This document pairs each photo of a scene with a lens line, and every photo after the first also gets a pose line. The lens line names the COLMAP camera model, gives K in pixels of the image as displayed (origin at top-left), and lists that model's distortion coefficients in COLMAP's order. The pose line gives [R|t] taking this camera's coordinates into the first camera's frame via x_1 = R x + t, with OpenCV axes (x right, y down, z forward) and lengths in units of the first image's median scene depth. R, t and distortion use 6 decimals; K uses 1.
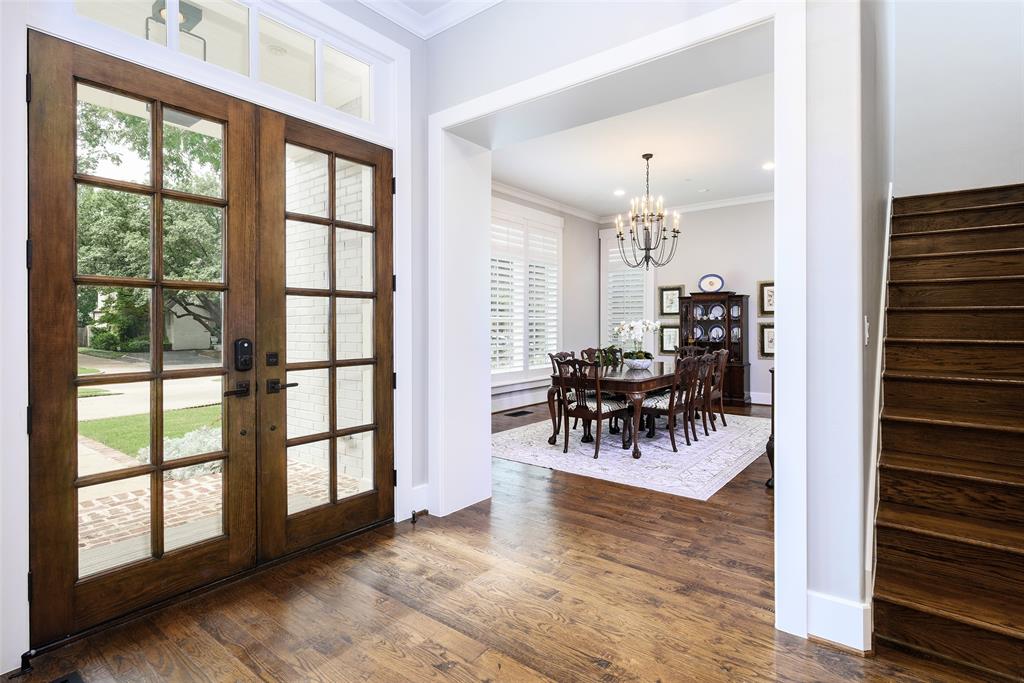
lens RADIAL K [[498.5, 0, 537.8], [0, 498.5, 329.7], [0, 0, 1]] dist [0.000422, -0.000306]
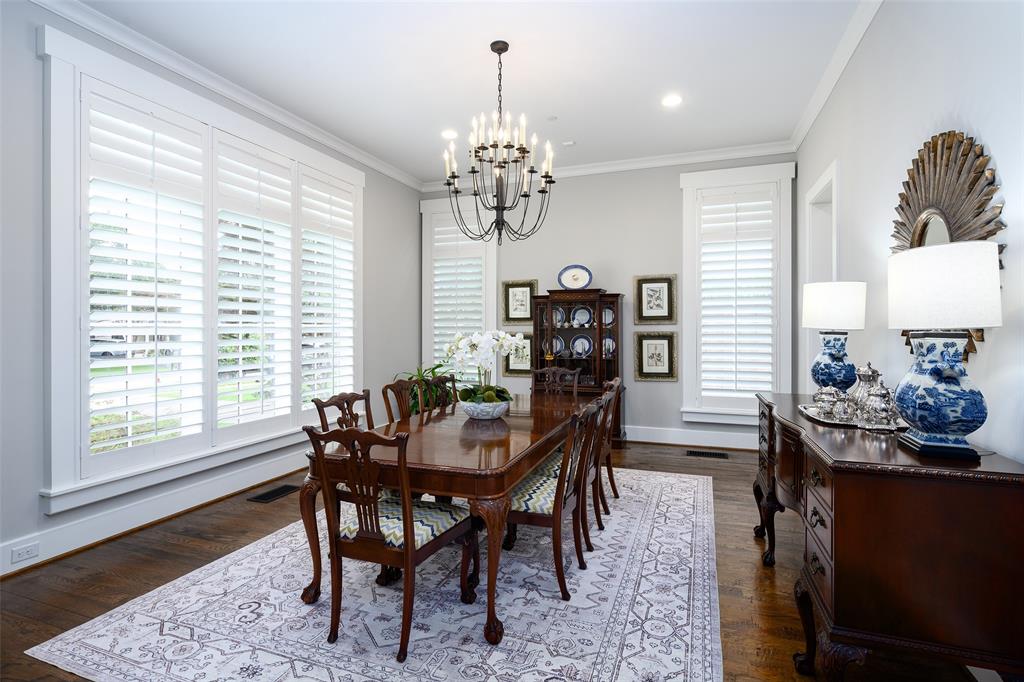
lens RADIAL K [[498.5, 0, 503.4], [0, 498.5, 328.8], [0, 0, 1]] dist [0.000422, -0.000306]
pose [[0.961812, -0.000712, 0.273709, 0.050181], [0.002699, 0.999973, -0.006886, -0.014104], [-0.273697, 0.007362, 0.961788, 0.339072]]
